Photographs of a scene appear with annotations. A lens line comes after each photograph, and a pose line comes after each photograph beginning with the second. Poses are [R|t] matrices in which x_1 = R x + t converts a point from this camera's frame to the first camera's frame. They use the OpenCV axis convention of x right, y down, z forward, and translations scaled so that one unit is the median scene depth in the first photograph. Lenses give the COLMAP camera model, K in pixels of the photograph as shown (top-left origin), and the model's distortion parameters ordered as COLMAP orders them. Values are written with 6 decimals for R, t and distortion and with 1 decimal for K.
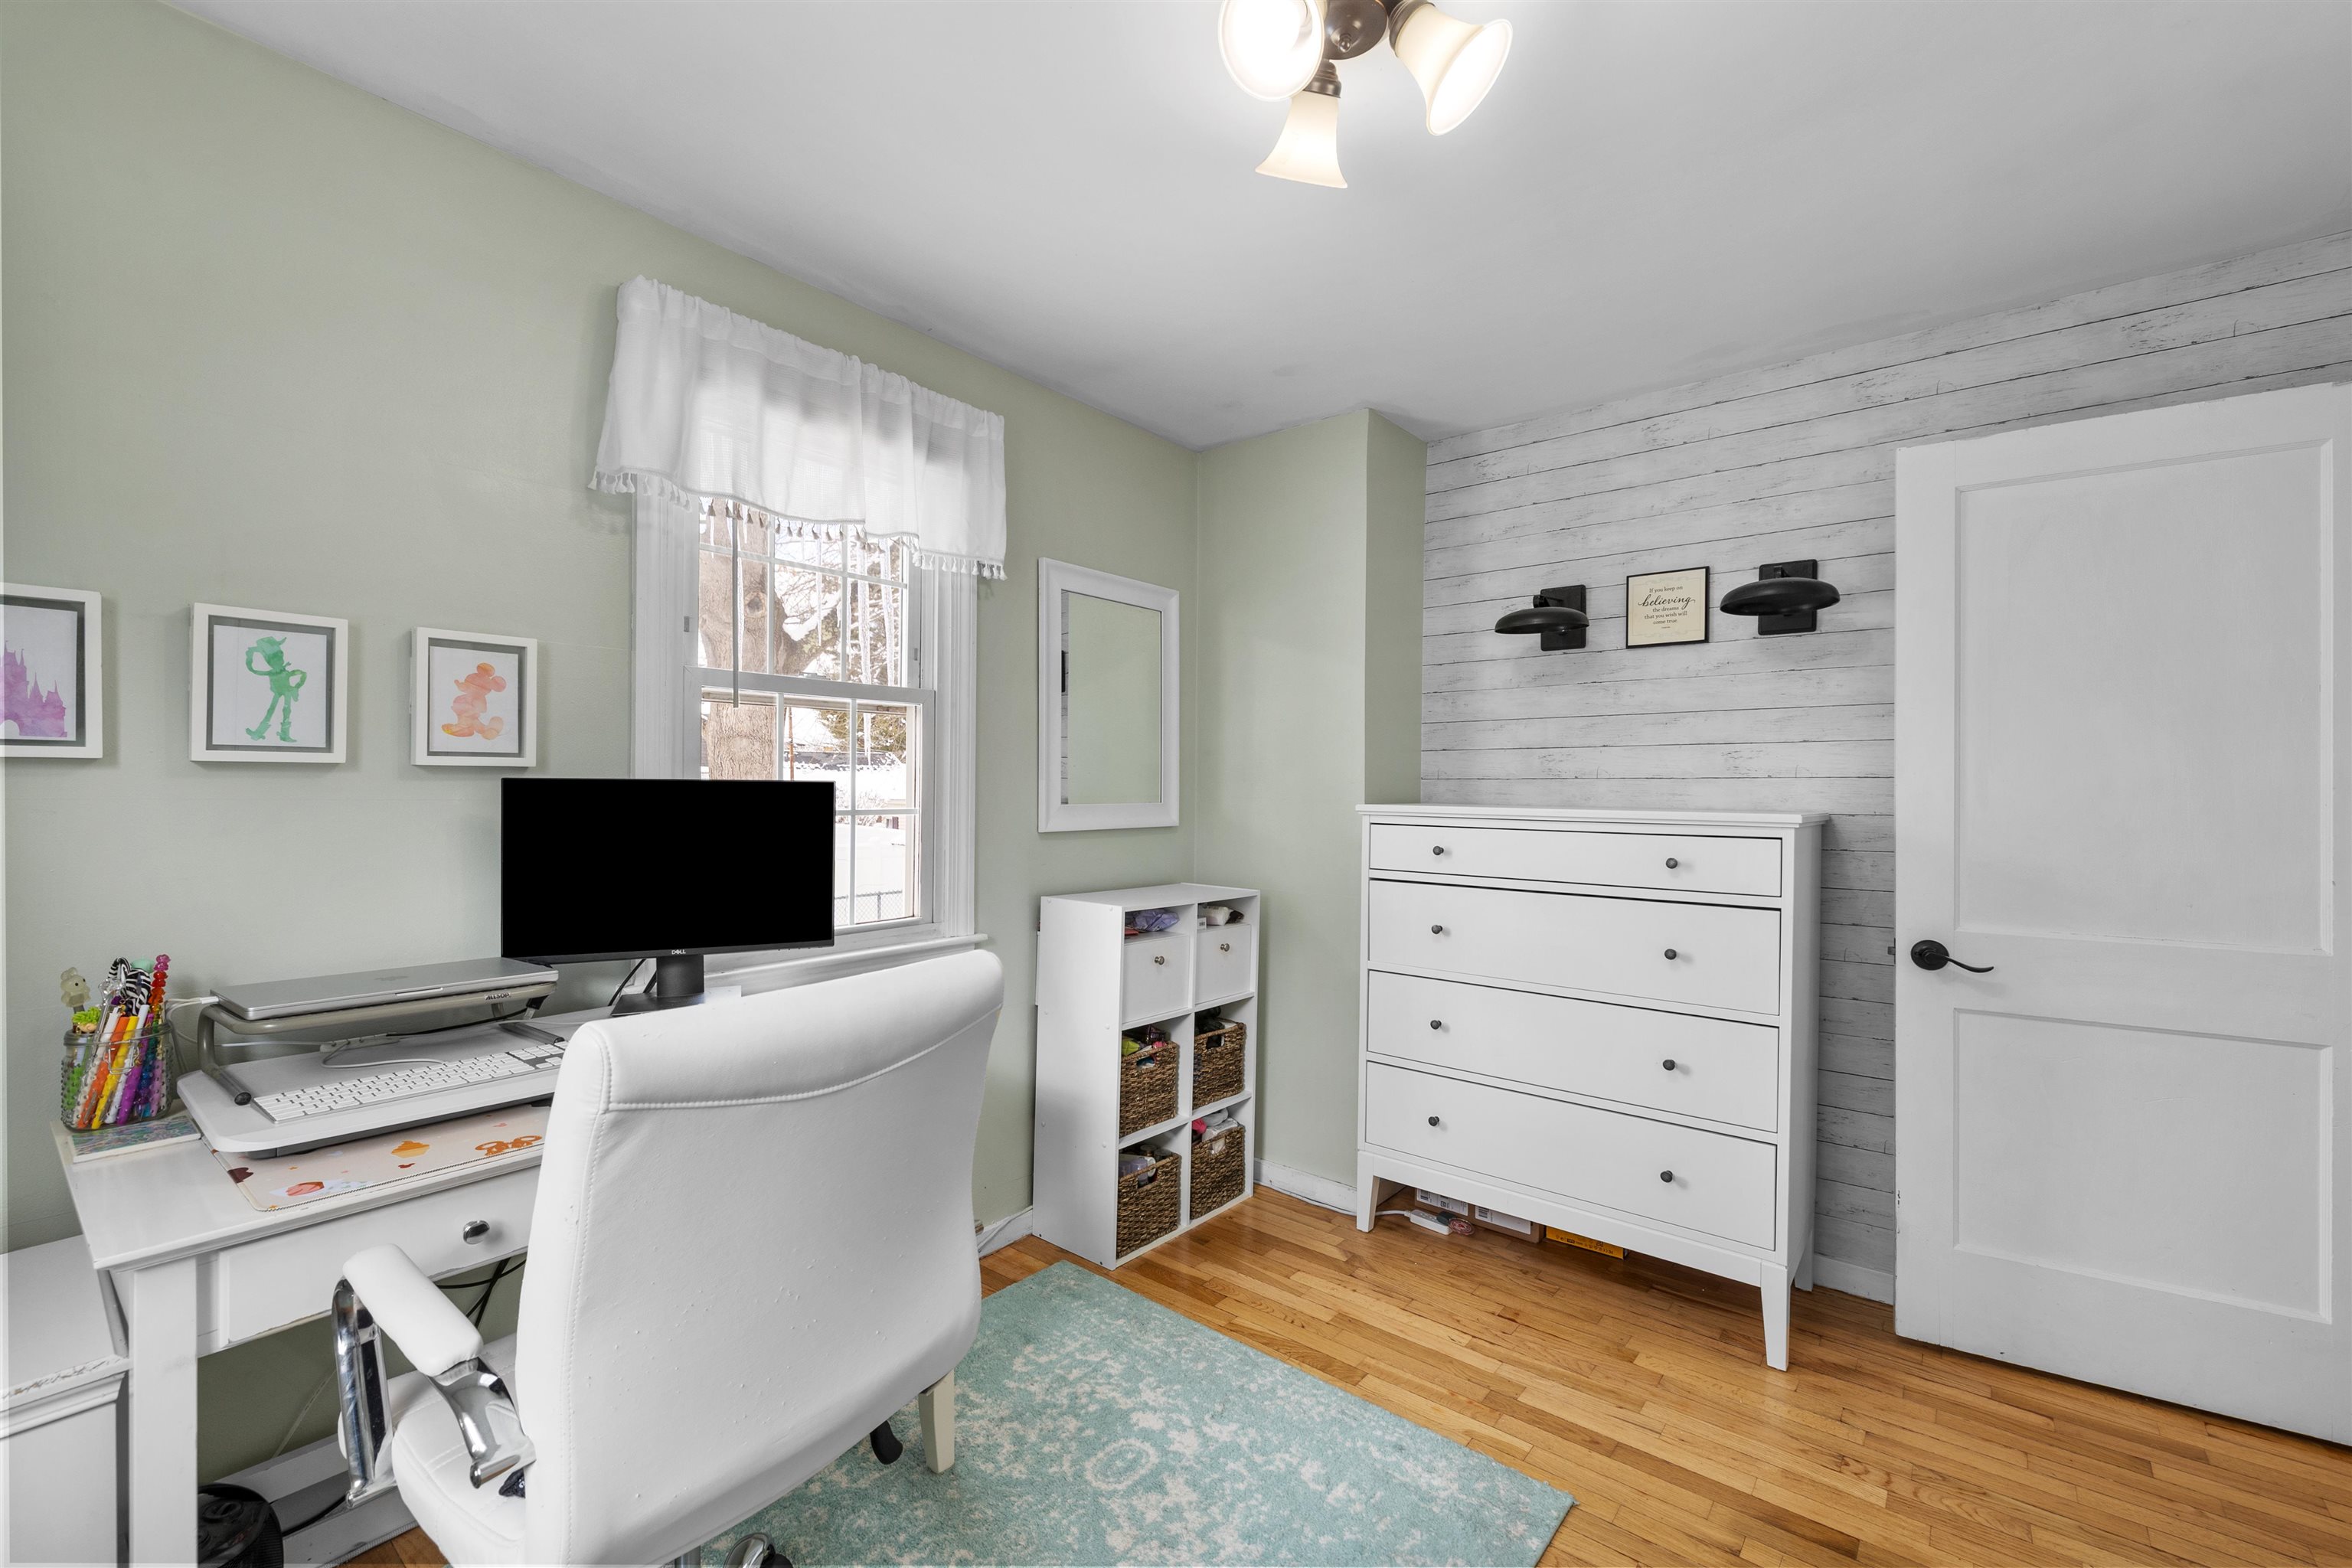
lens RADIAL K [[995.5, 0, 1157.3], [0, 995.5, 786.4], [0, 0, 1]] dist [-0.000086, -0.000186]
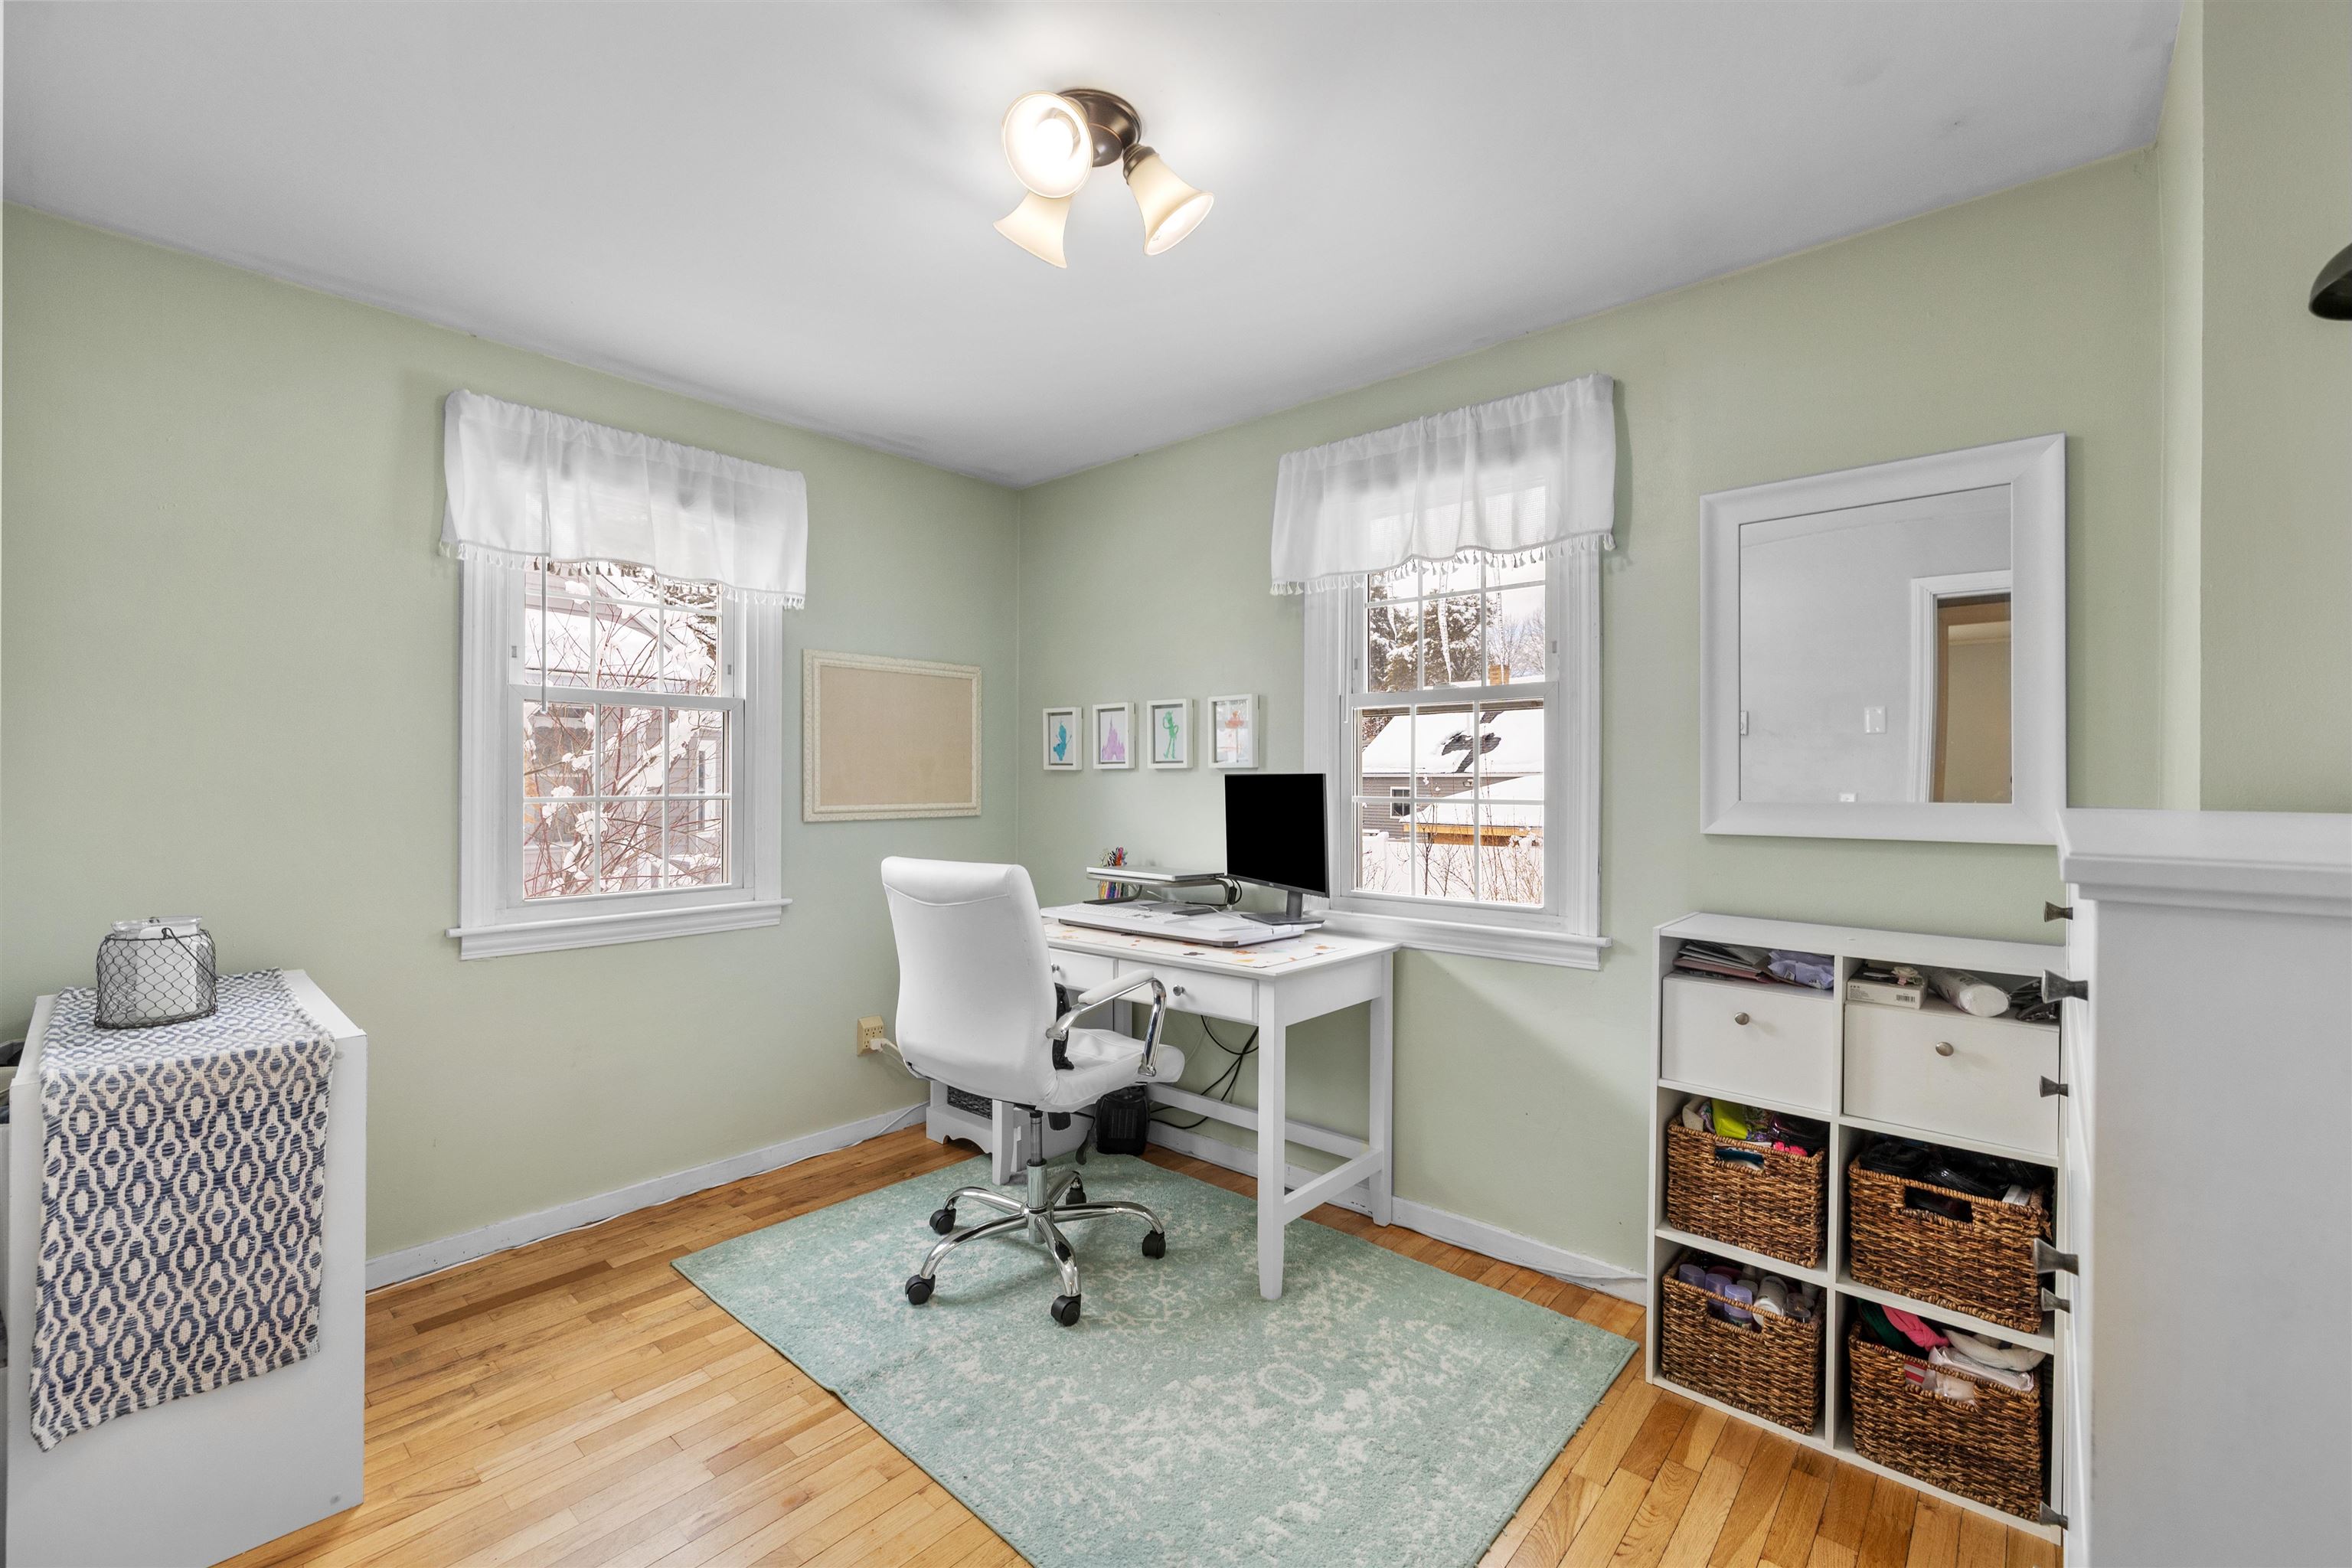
lens RADIAL K [[995.5, 0, 1157.5], [0, 995.5, 782.2], [0, 0, 1]] dist [-0.000086, -0.000186]
pose [[-0.054289, -0.008768, -0.998487, 0.926590], [-0.006535, 0.999943, -0.008425, 0.018098], [0.998504, 0.006068, -0.054343, 0.774625]]
